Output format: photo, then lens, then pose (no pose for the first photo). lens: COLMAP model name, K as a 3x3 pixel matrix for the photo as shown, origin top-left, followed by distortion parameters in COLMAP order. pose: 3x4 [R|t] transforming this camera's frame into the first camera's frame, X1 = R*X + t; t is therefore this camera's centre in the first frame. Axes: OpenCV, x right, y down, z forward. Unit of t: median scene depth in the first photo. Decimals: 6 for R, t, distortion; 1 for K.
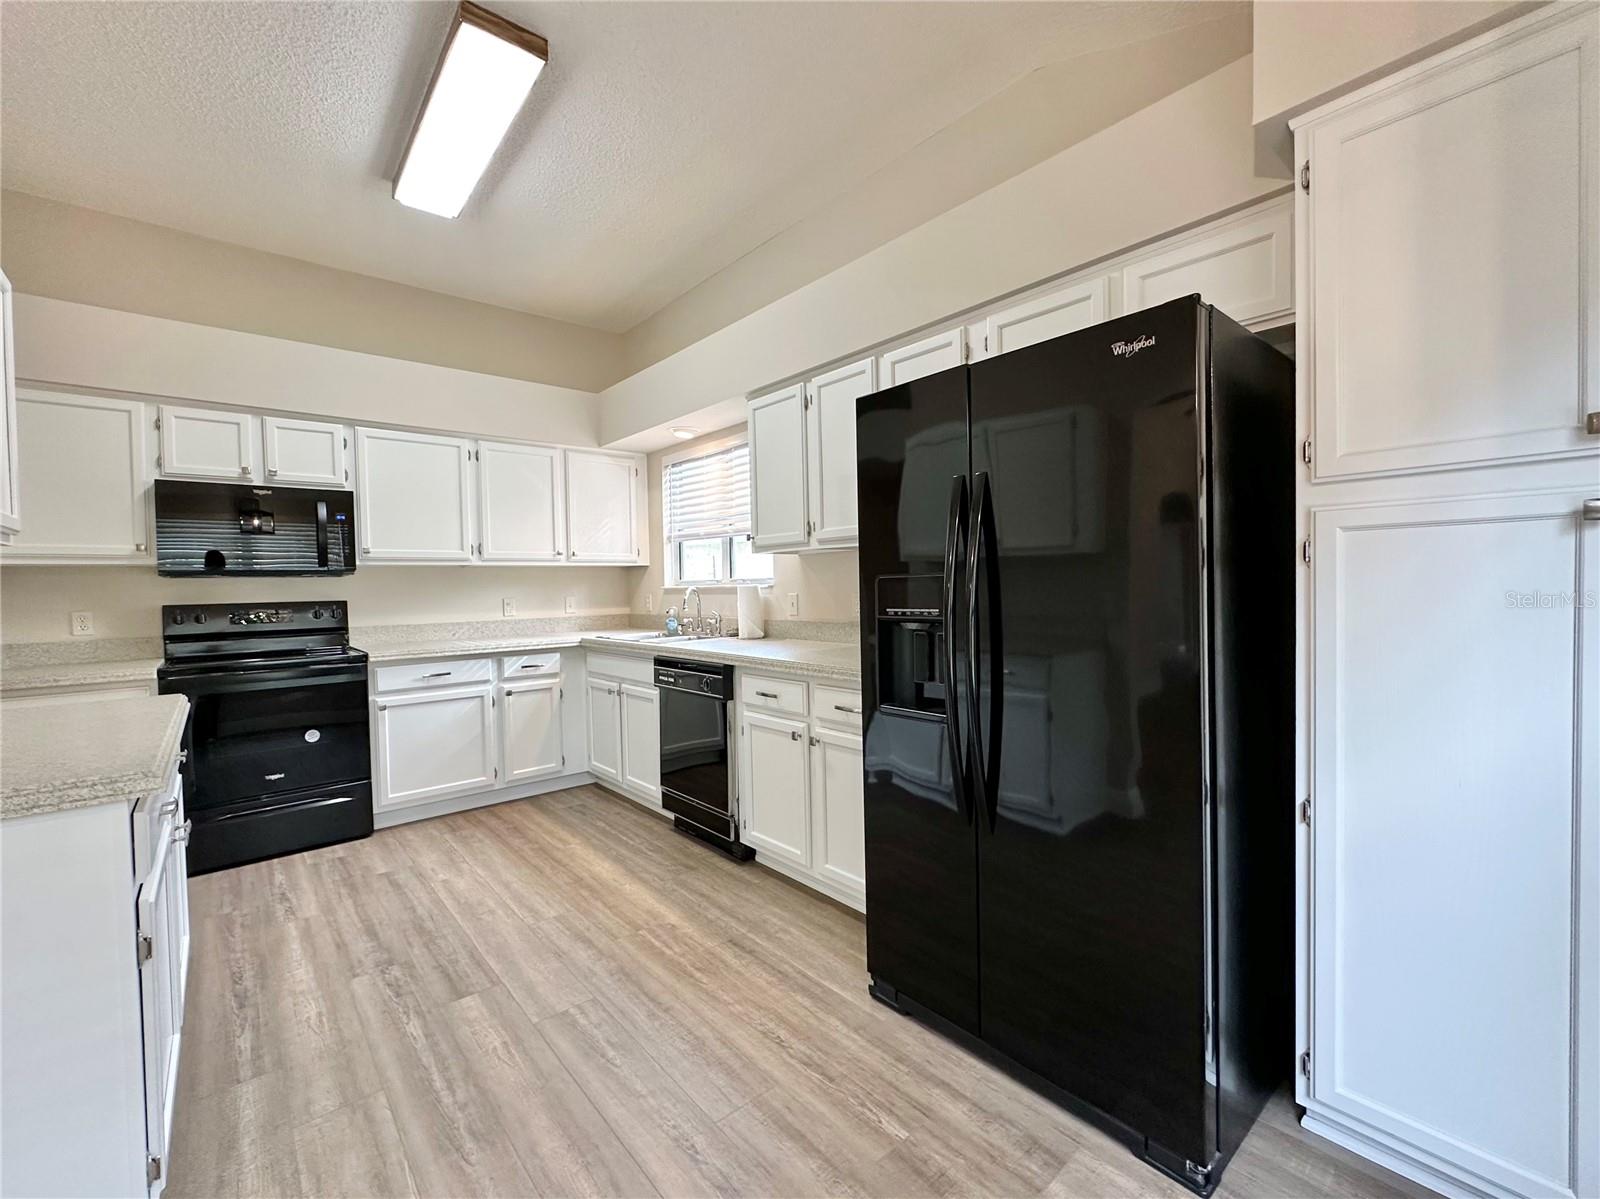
lens RADIAL K [[682.0, 0, 800.0], [0, 682.0, 599.5], [0, 0, 1]] dist [-0.000481, -0.000250]
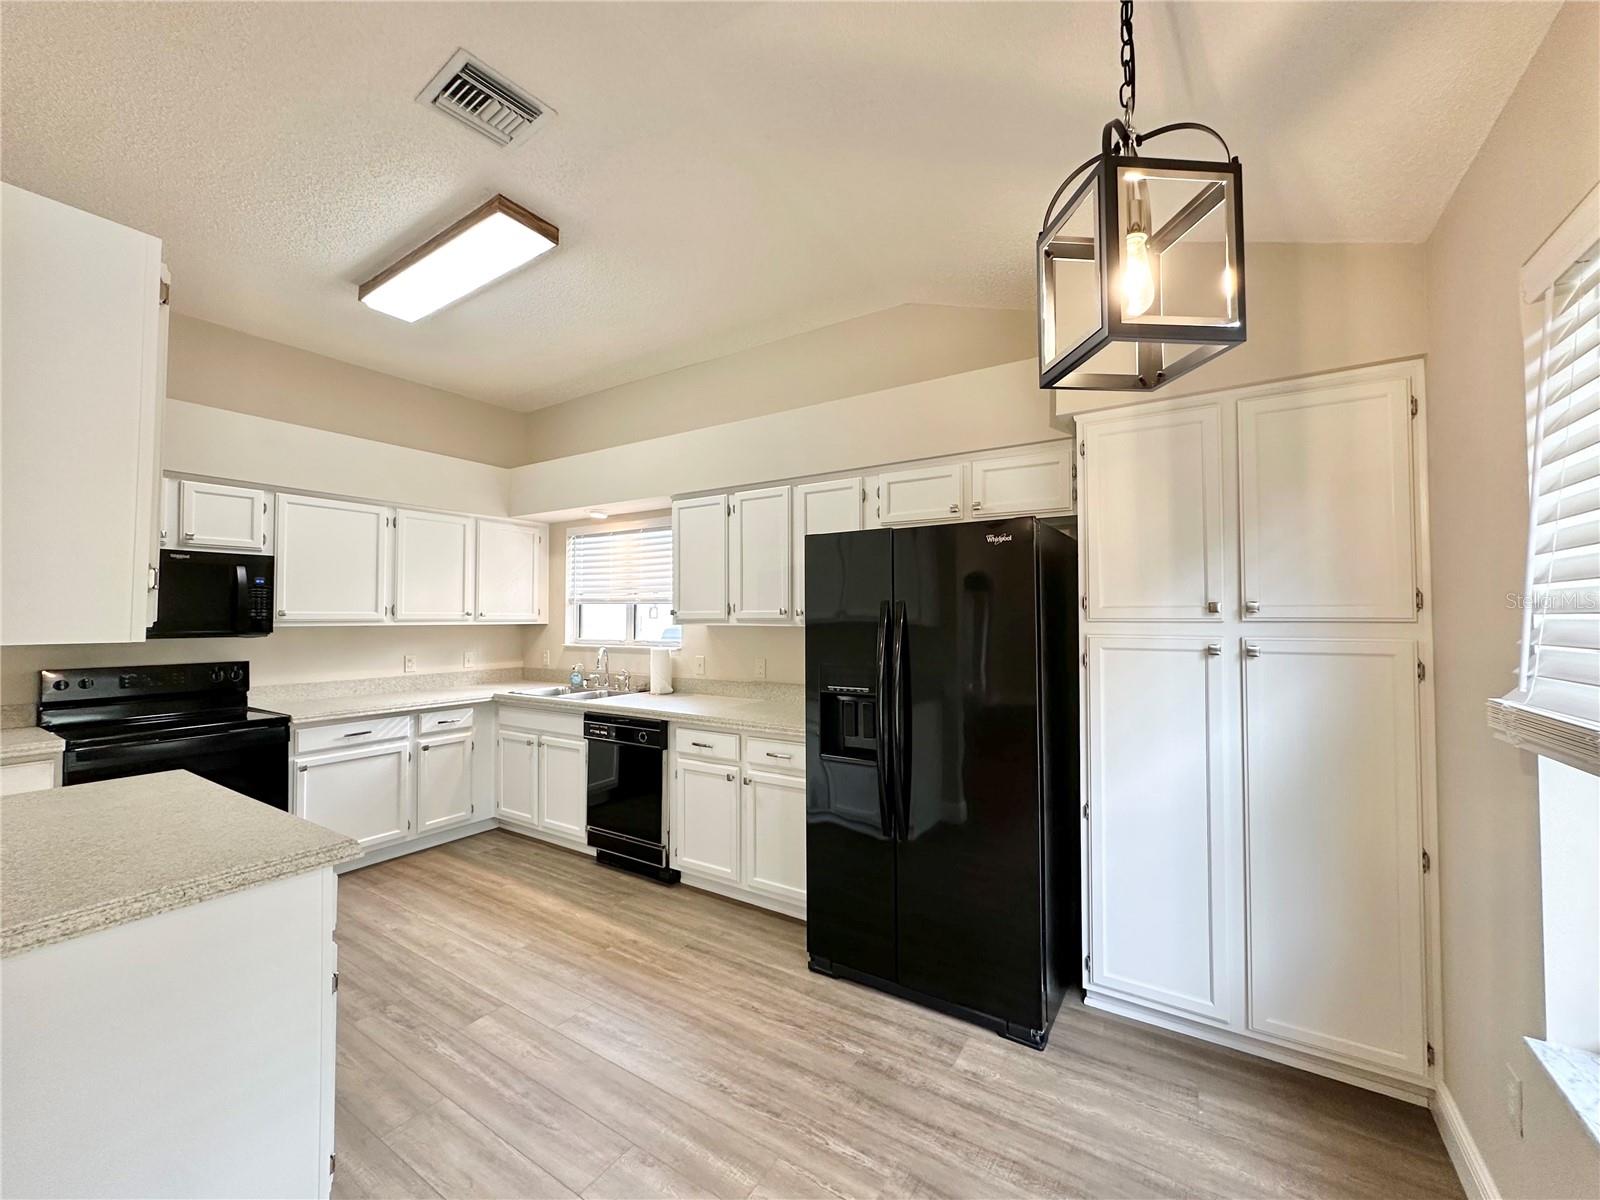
lens RADIAL K [[635.5, 0, 803.6], [0, 635.5, 600.3], [0, 0, 1]] dist [-0.003129, -0.000030]
pose [[0.958162, 0.026775, 0.284973, -0.194514], [-0.011344, 0.998385, -0.055660, -0.057875], [-0.286003, 0.050098, 0.956918, -0.167581]]
